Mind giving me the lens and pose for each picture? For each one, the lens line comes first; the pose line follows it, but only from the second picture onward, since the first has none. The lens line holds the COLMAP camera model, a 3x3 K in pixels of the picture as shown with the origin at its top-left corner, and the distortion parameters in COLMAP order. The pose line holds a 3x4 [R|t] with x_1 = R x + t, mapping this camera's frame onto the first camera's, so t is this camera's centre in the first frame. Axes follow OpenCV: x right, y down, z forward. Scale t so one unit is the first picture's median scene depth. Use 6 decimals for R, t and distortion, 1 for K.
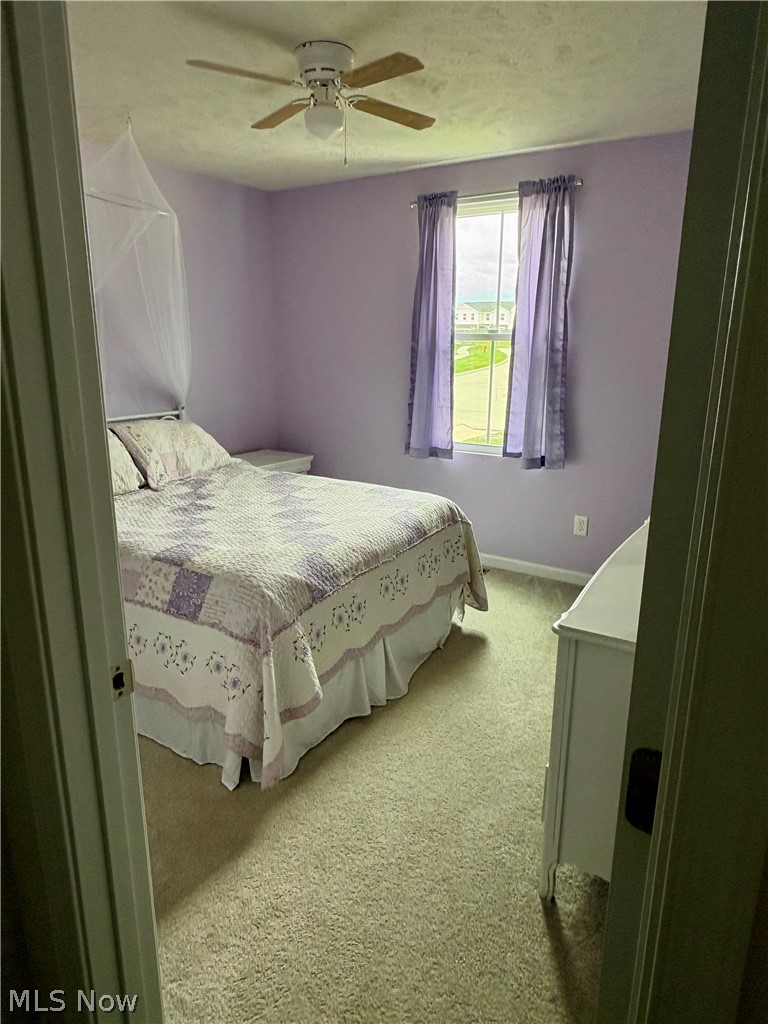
lens RADIAL K [[656.5, 0, 381.9], [0, 656.5, 510.8], [0, 0, 1]] dist [-0.003680, 0.000341]
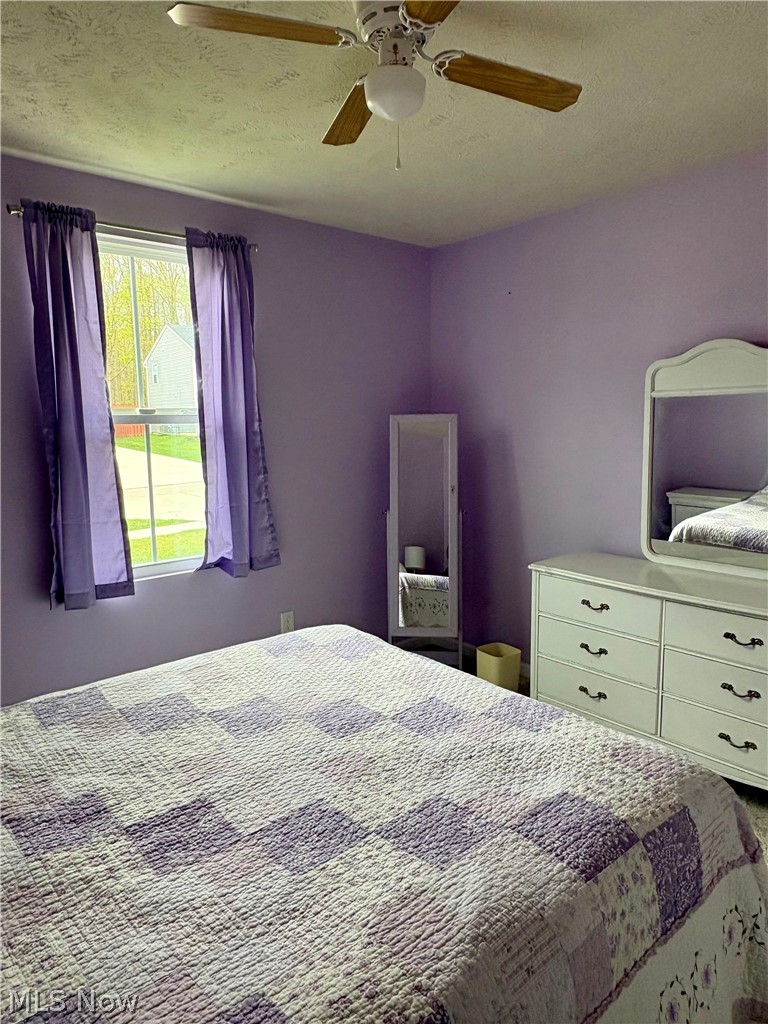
lens RADIAL K [[656.5, 0, 382.5], [0, 656.5, 512.0], [0, 0, 1]] dist [-0.003680, 0.000341]
pose [[0.295410, -0.145600, 0.944211, -0.519271], [0.259862, 0.963302, 0.067242, -0.161623], [-0.919350, 0.225500, 0.322405, 0.603832]]
